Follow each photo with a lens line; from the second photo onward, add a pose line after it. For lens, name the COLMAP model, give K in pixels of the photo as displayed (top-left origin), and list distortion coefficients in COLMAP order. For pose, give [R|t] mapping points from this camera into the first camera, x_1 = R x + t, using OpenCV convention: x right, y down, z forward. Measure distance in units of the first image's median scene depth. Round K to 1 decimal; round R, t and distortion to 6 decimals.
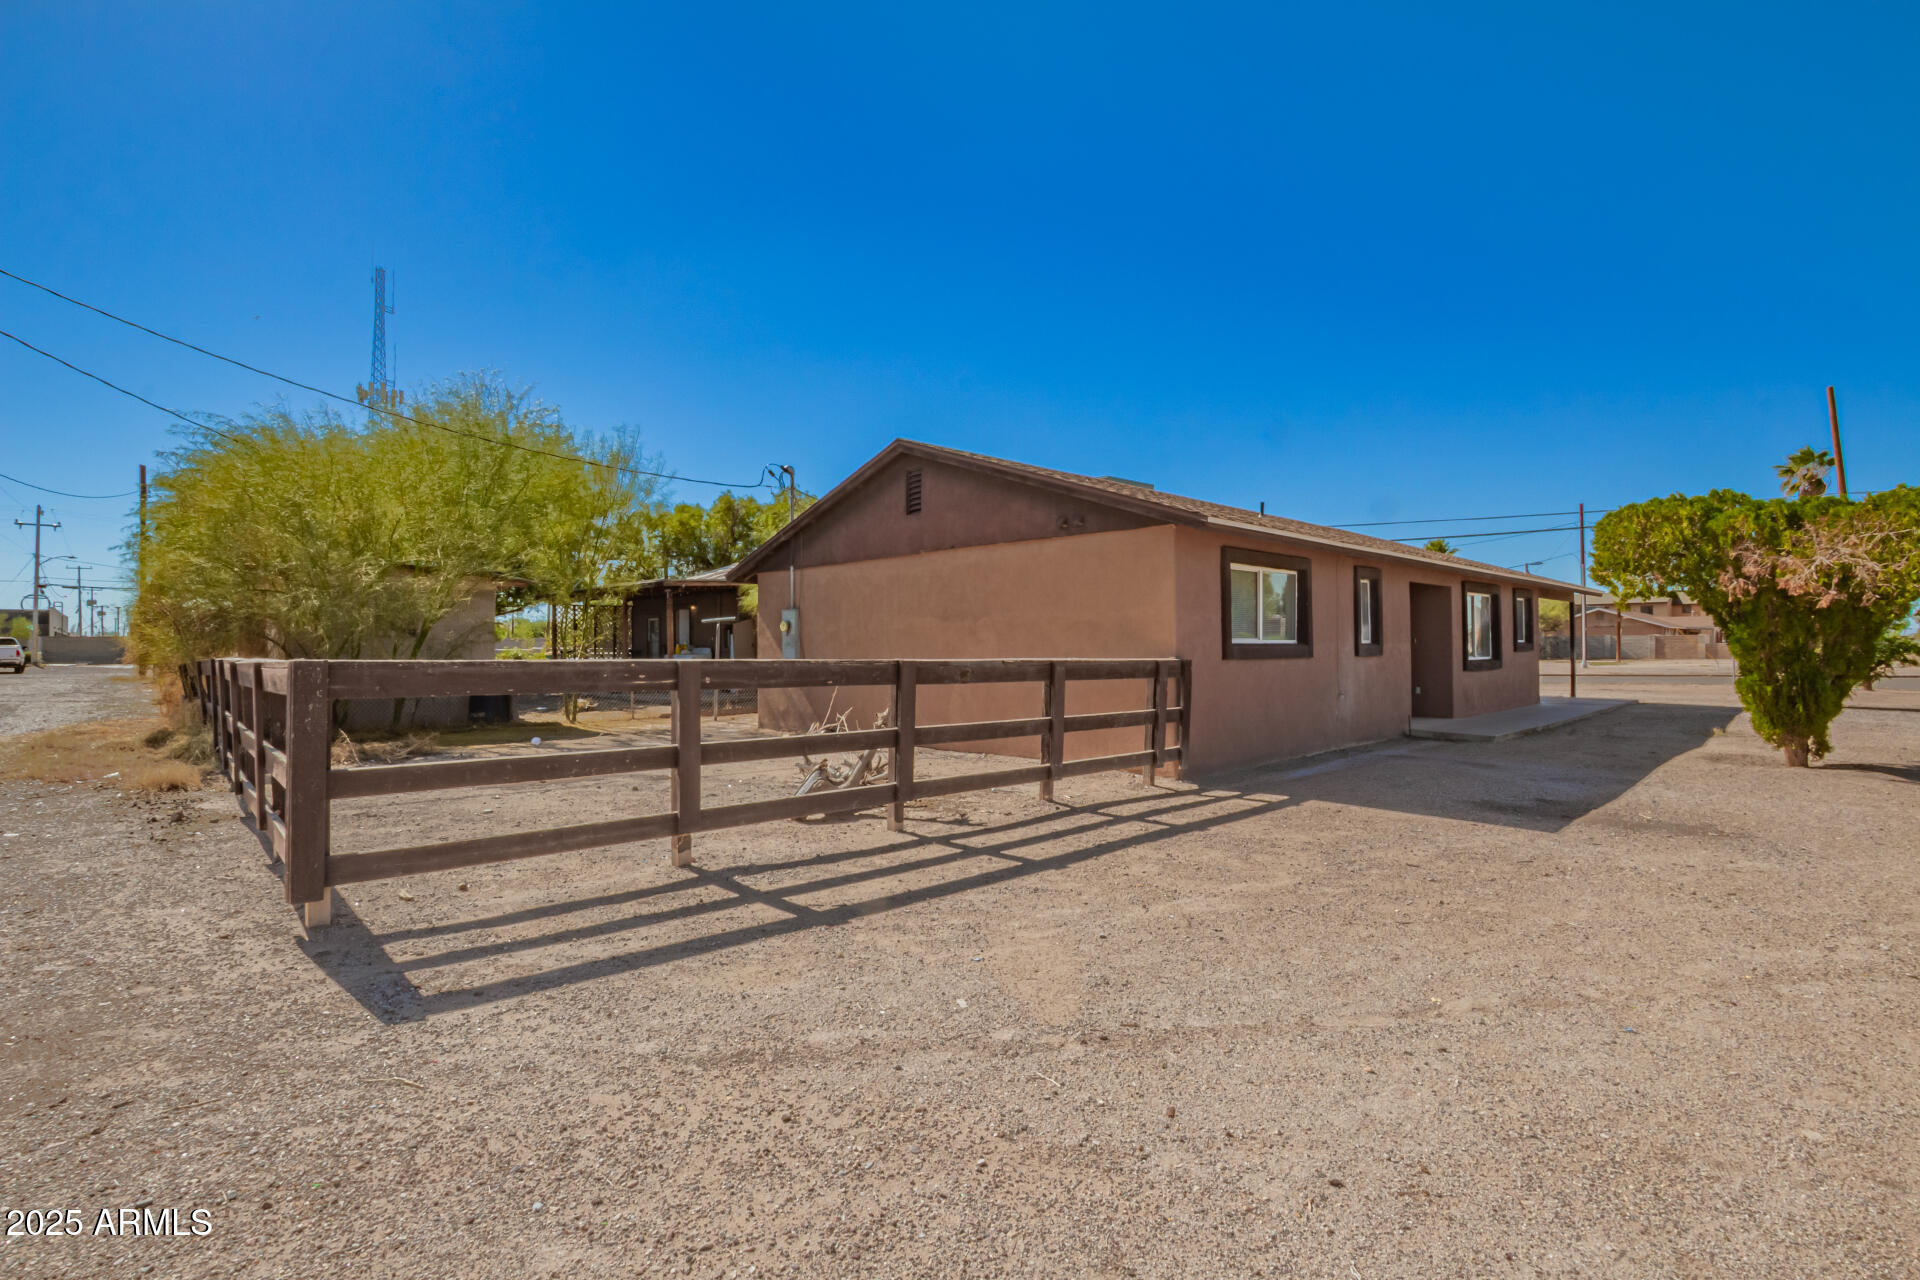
lens RADIAL K [[896.3, 0, 960.1], [0, 896.3, 647.8], [0, 0, 1]] dist [0.006711, -0.002874]
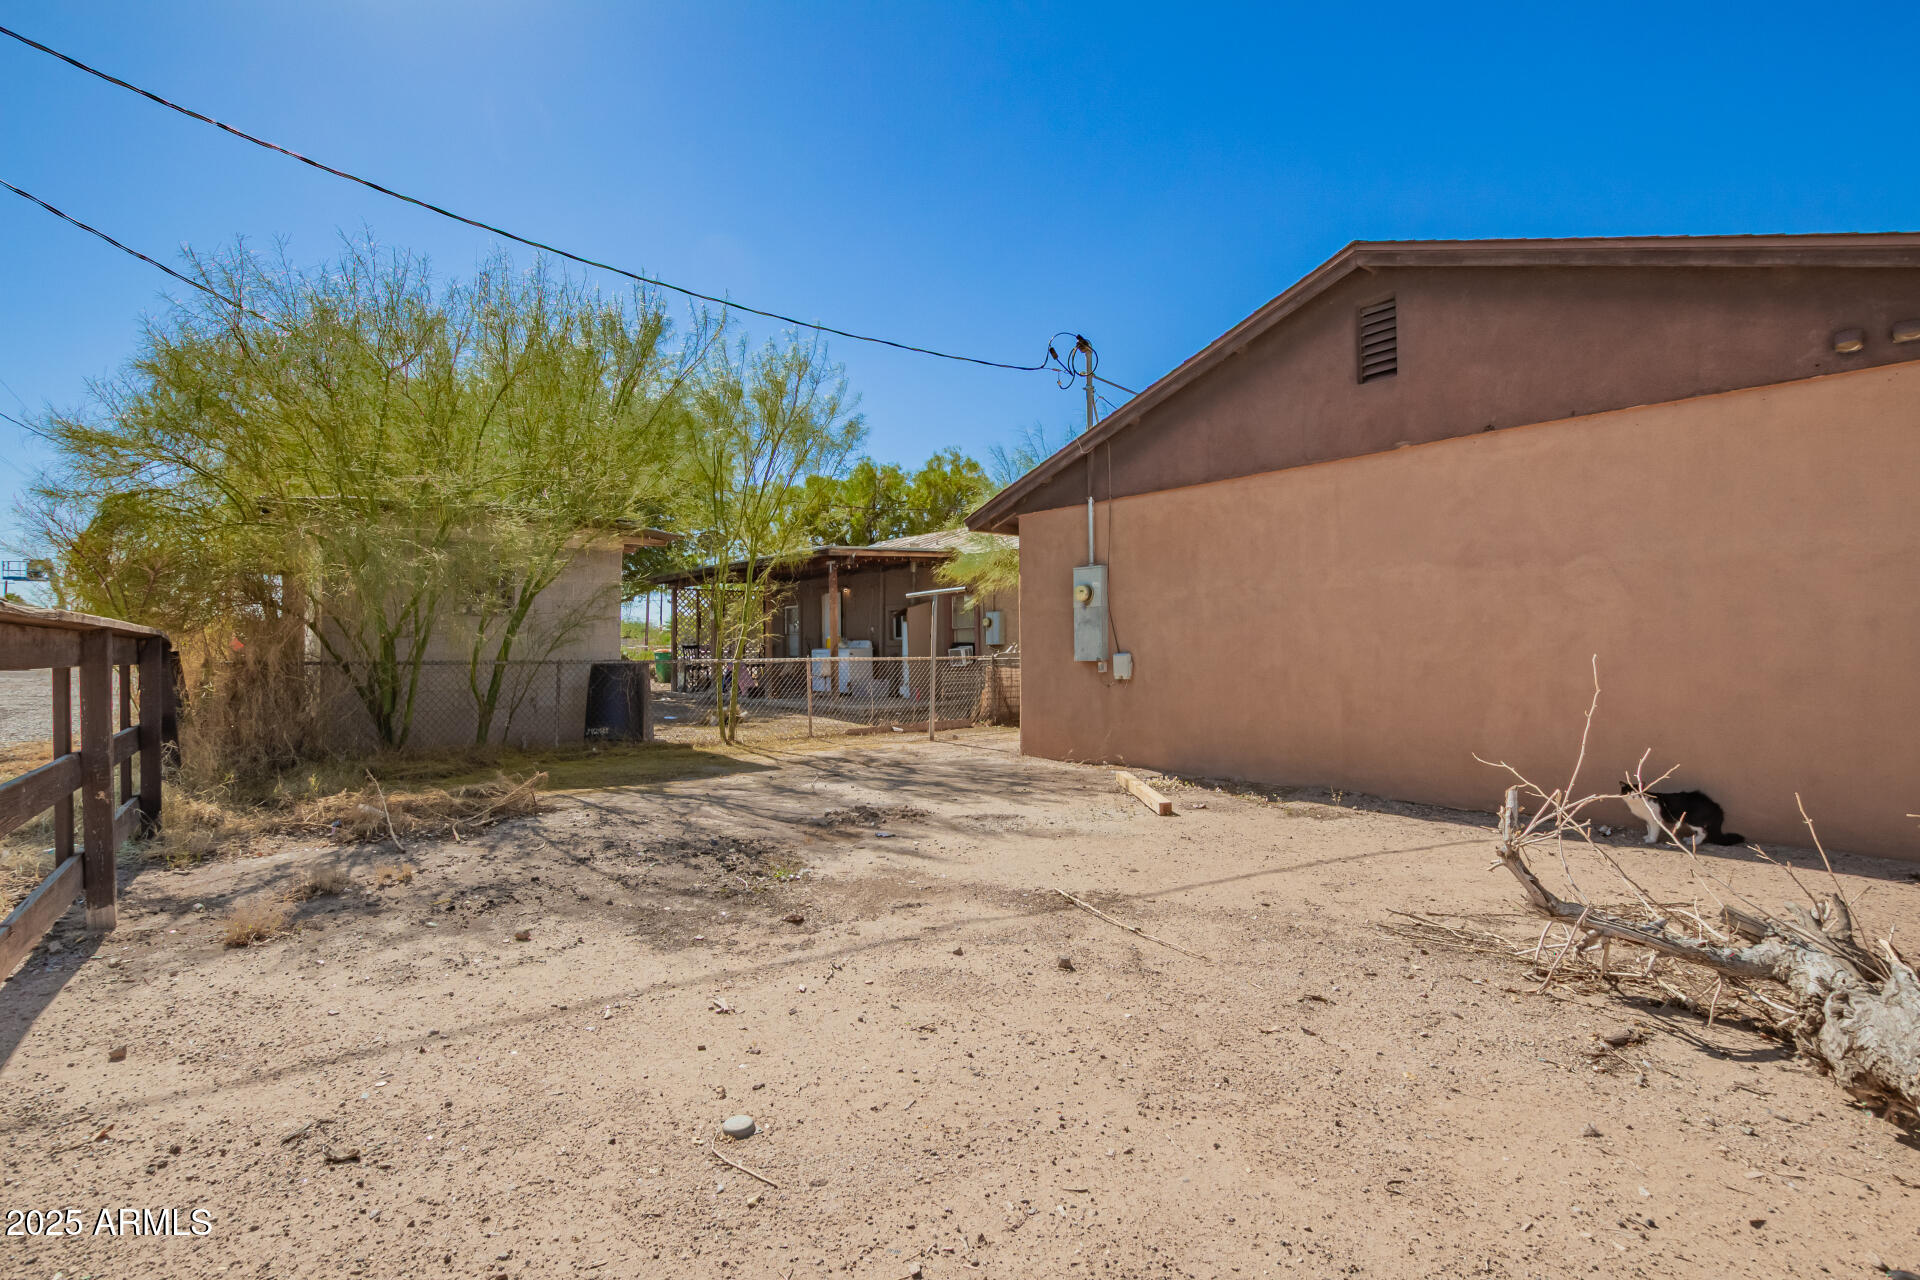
lens RADIAL K [[896.3, 0, 972.6], [0, 896.3, 640.1], [0, 0, 1]] dist [0.006711, -0.002874]
pose [[0.997860, -0.000869, -0.065378, -0.248129], [-0.000143, 0.999880, -0.015480, 0.019144], [0.065384, 0.015456, 0.997740, 0.403060]]
